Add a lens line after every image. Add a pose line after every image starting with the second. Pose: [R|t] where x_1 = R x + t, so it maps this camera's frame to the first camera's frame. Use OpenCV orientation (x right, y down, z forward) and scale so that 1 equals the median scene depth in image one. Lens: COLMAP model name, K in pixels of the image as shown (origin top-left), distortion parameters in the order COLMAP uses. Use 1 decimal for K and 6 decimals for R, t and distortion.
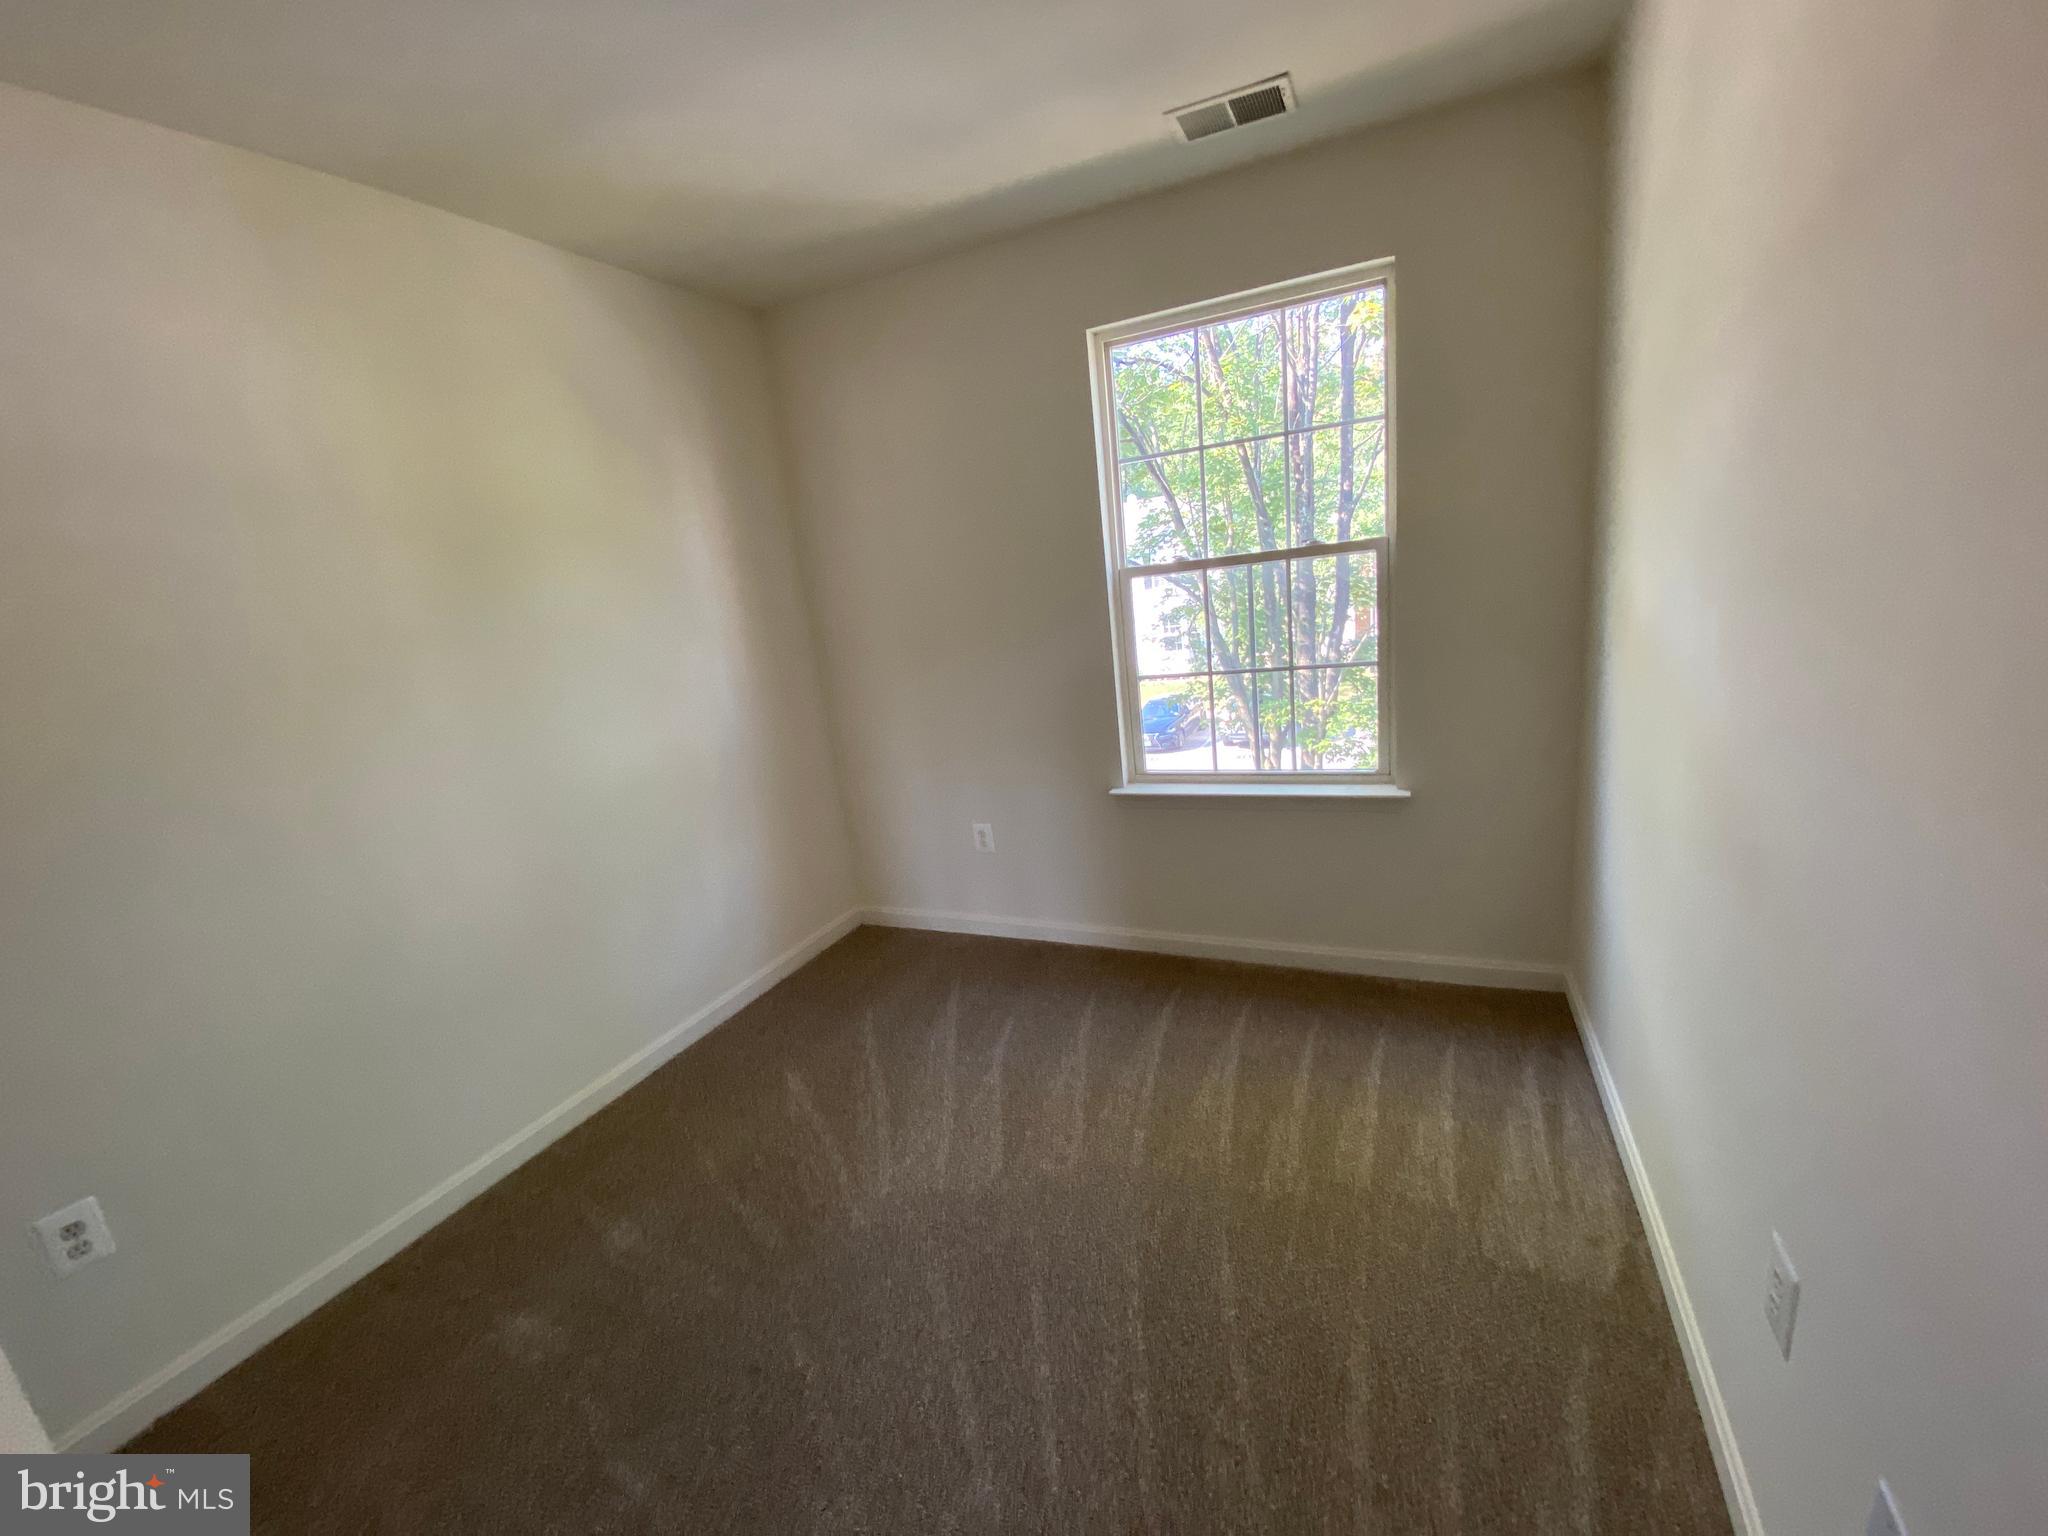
lens RADIAL K [[807.9, 0, 1025.2], [0, 807.9, 734.2], [0, 0, 1]] dist [0.013995, -0.026436]
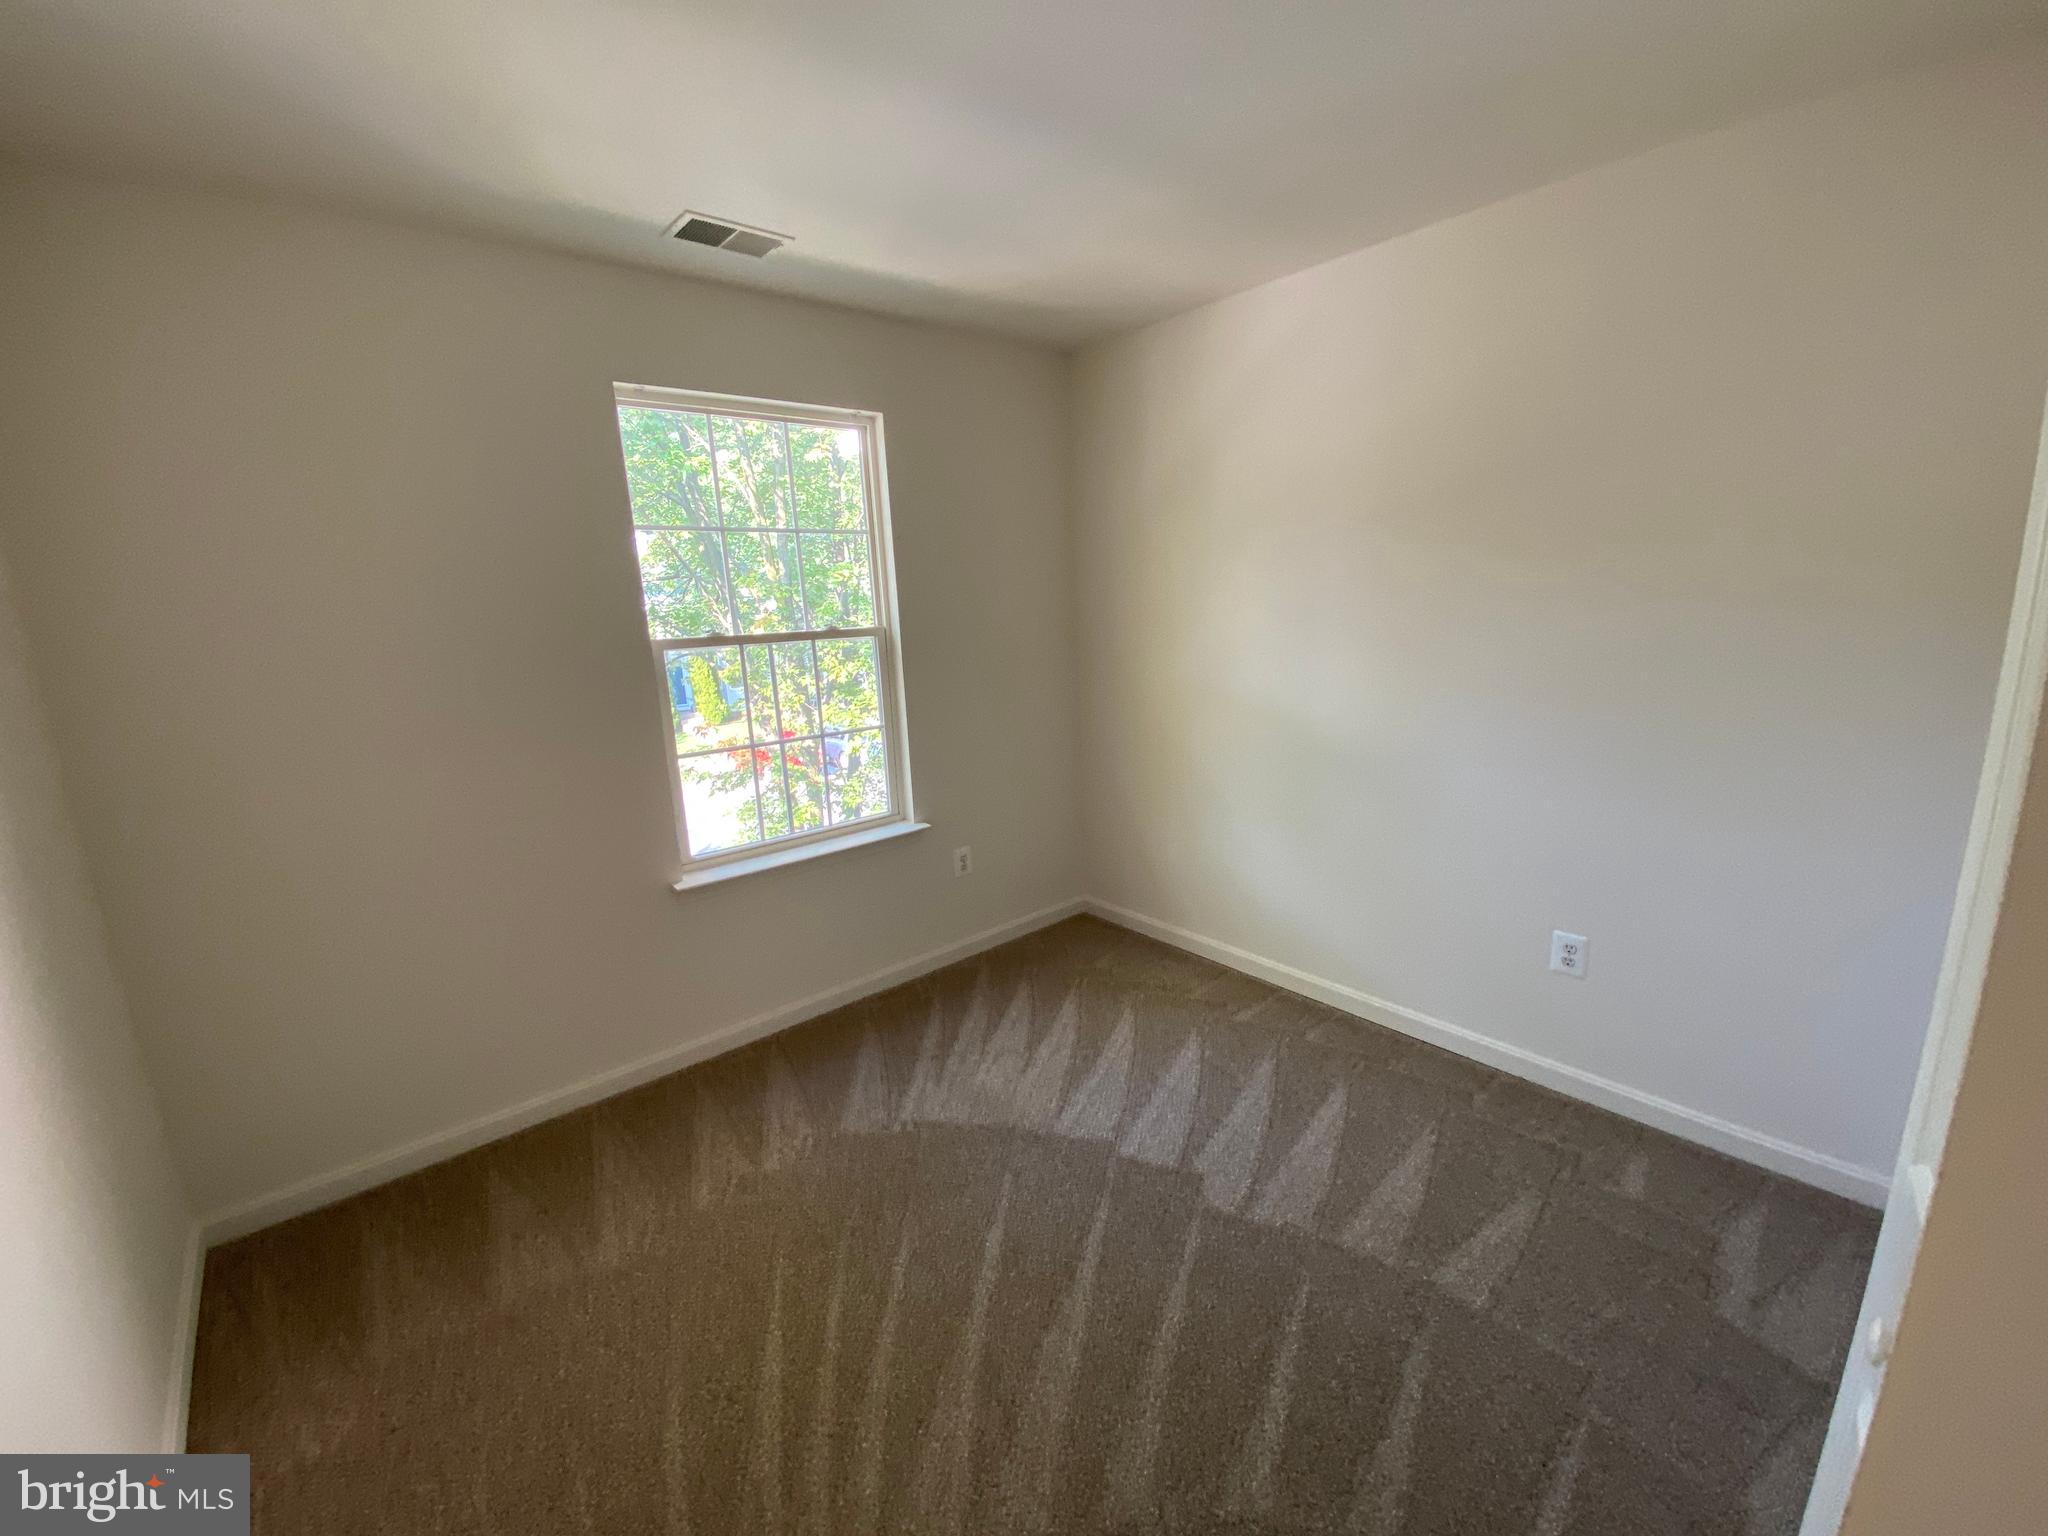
lens RADIAL K [[828.2, 0, 1024.0], [0, 828.2, 768.0], [0, 0, 1]] dist [-0.031950, -0.000025]
pose [[0.417484, -0.086233, 0.904583, -0.638233], [0.191317, 0.981514, 0.005270, 0.011005], [-0.888316, 0.170862, 0.426265, 0.291222]]
